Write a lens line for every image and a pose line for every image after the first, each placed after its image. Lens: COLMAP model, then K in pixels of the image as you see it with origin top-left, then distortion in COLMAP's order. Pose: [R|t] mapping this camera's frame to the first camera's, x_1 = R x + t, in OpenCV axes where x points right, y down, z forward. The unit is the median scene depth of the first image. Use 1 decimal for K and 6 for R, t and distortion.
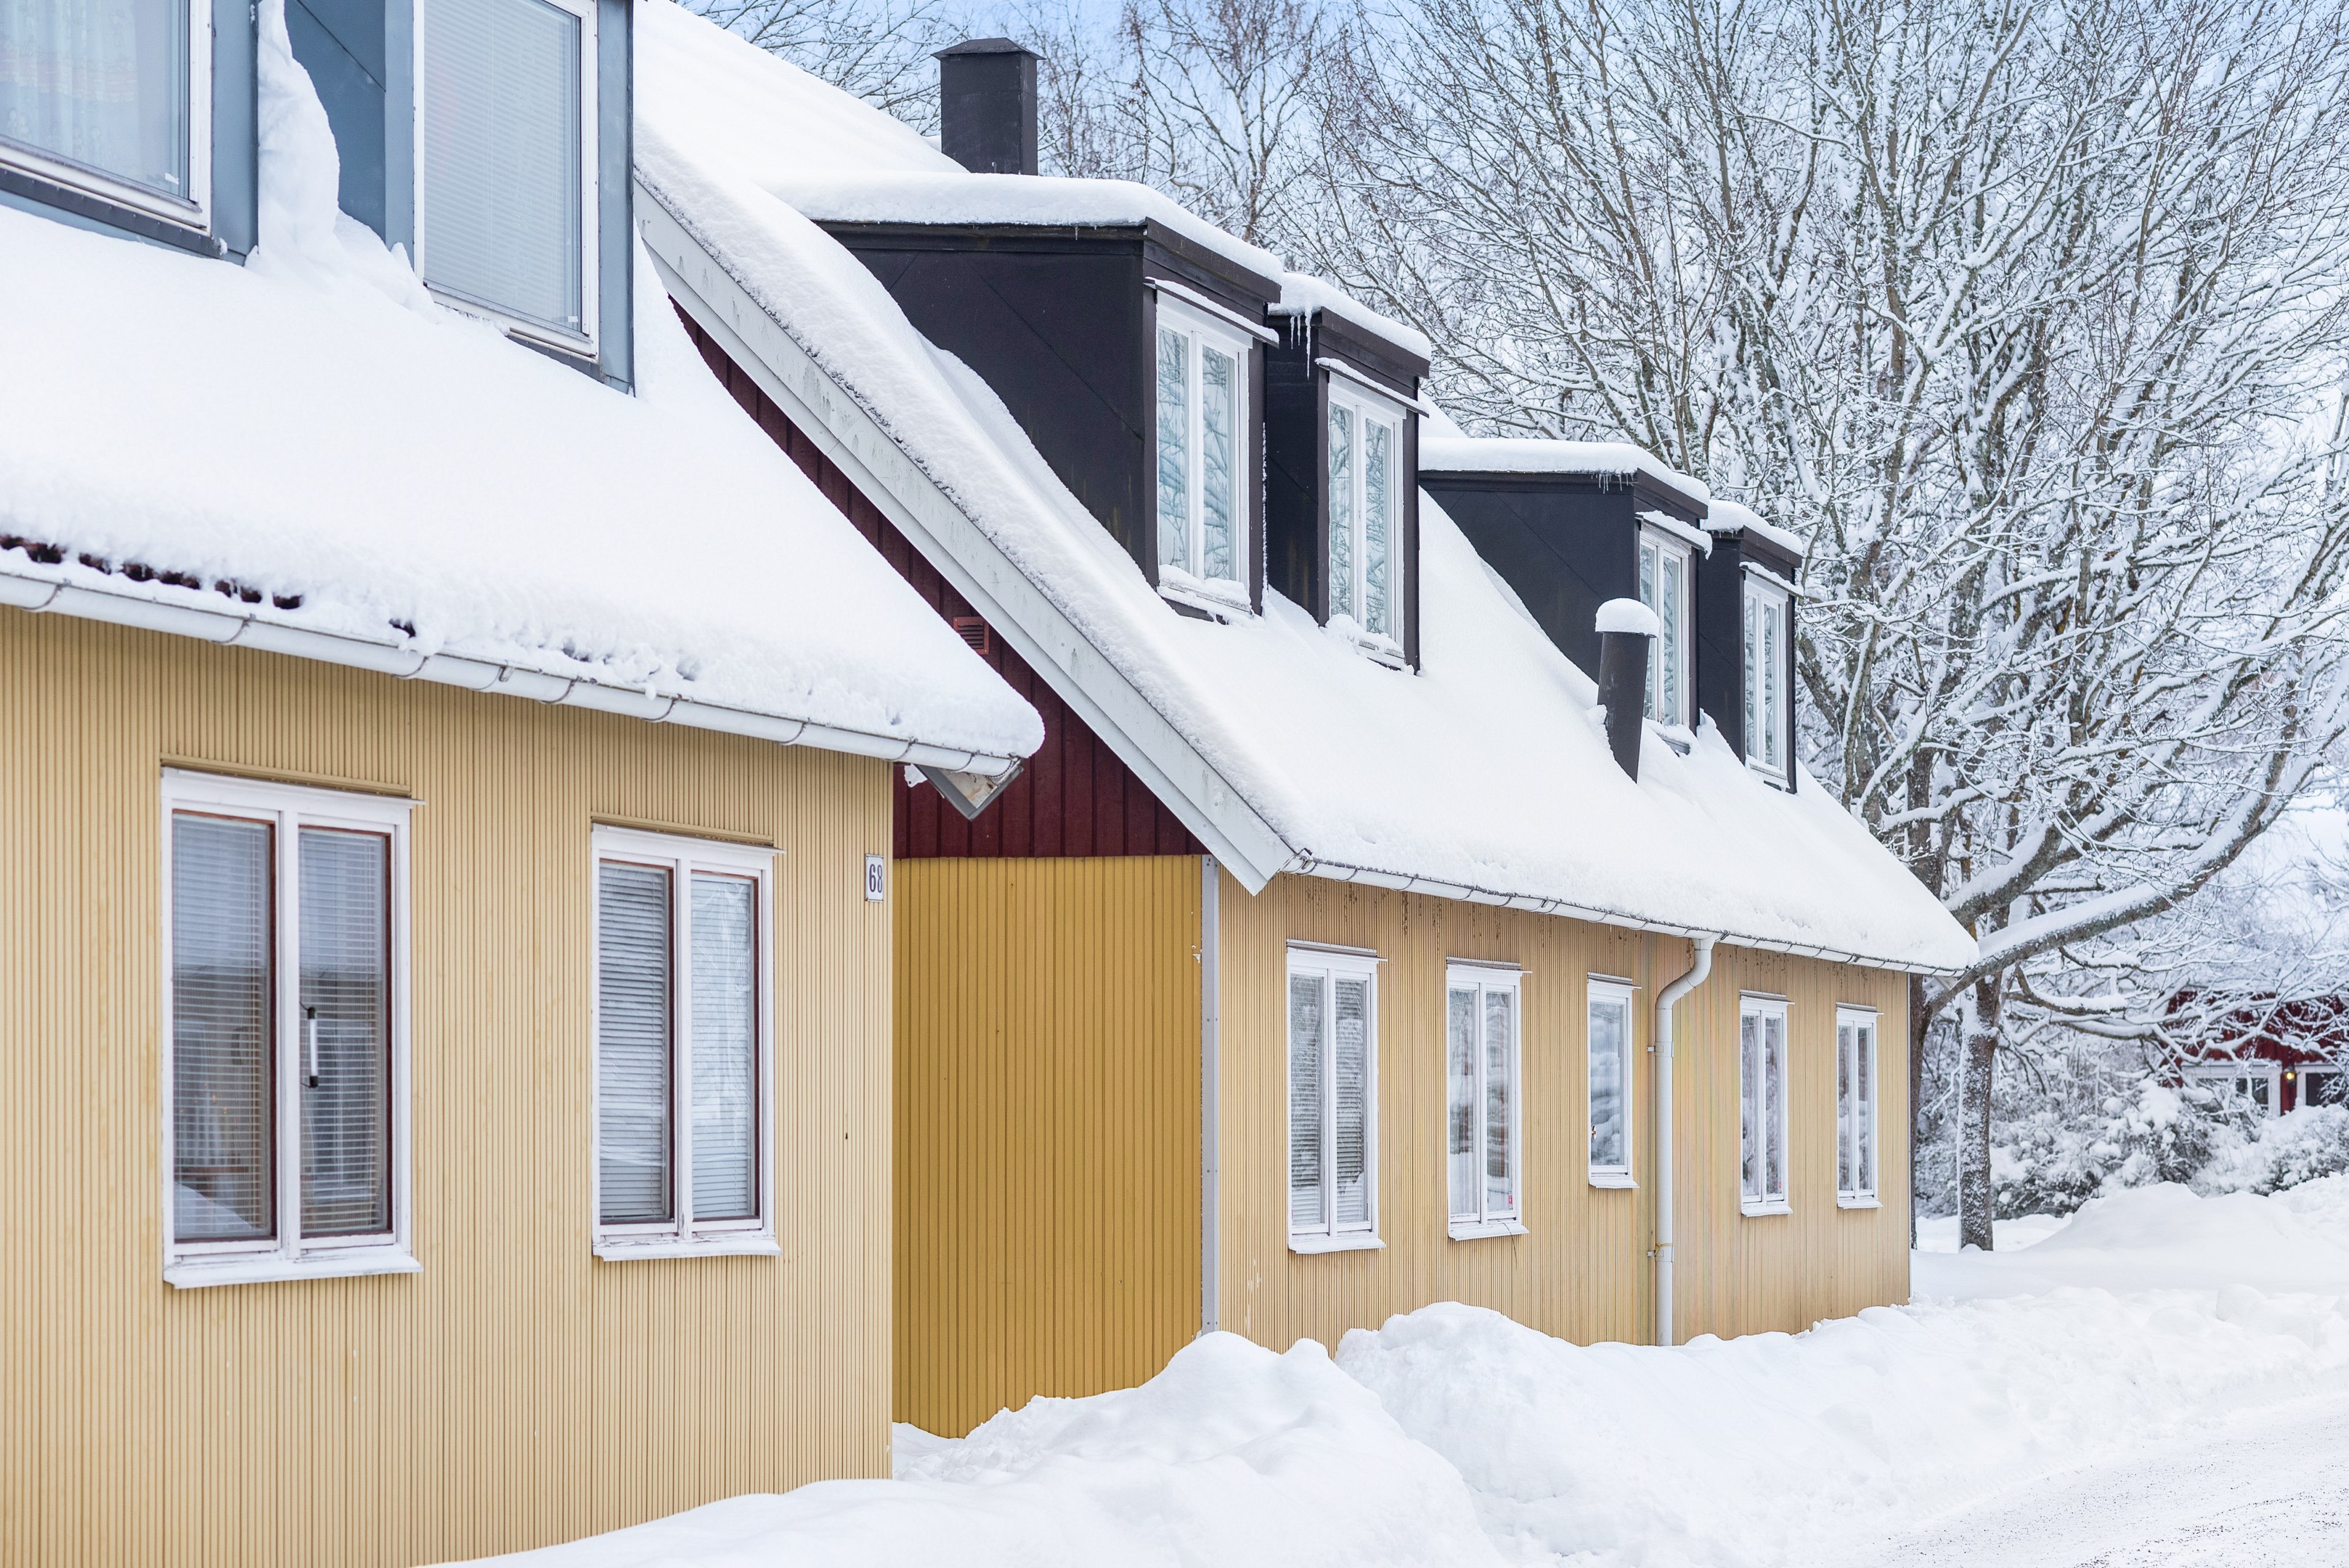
lens RADIAL K [[5780.7, 0, 1174.5], [0, 5780.7, 784.0], [0, 0, 1]] dist [-0.116020, 1.331159]
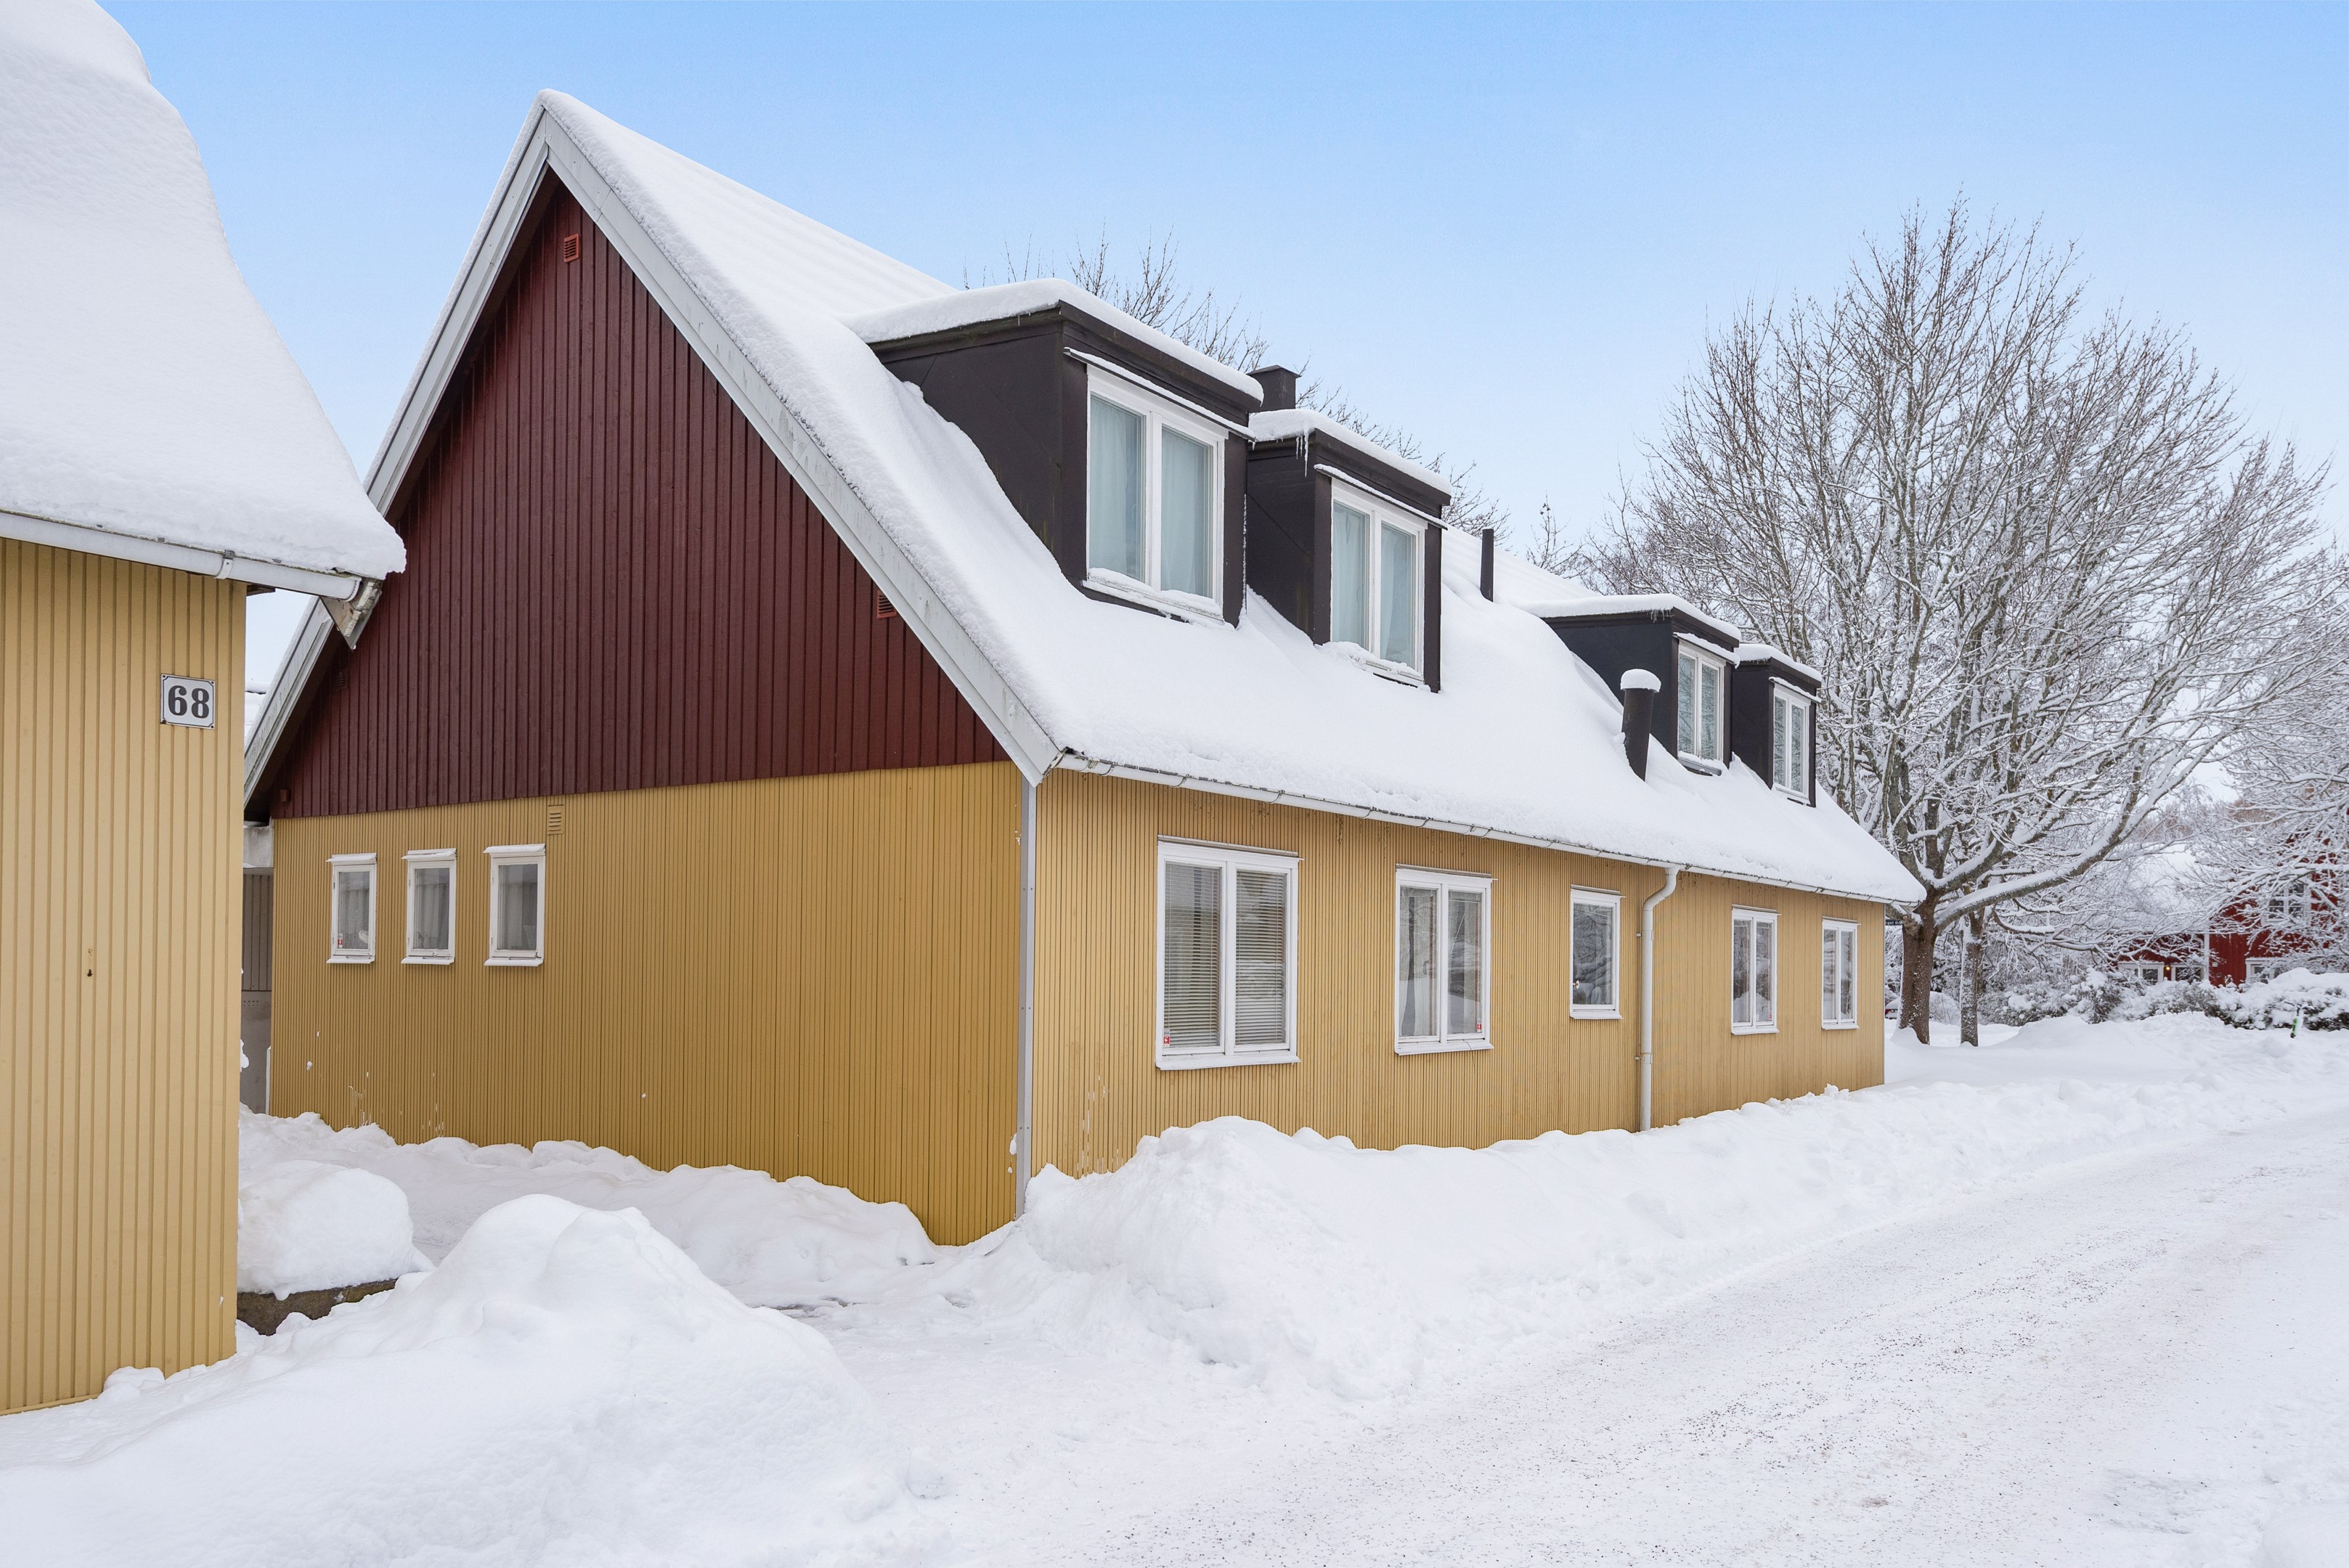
lens RADIAL K [[1727.4, 0, 1175.7], [0, 1727.4, 906.3], [0, 0, 1]] dist [0.023104, -0.004776]
pose [[0.942881, 0.008340, -0.333024, 0.122177], [-0.001373, 0.999775, 0.021152, 0.027242], [0.333126, -0.019486, 0.942681, 0.486432]]
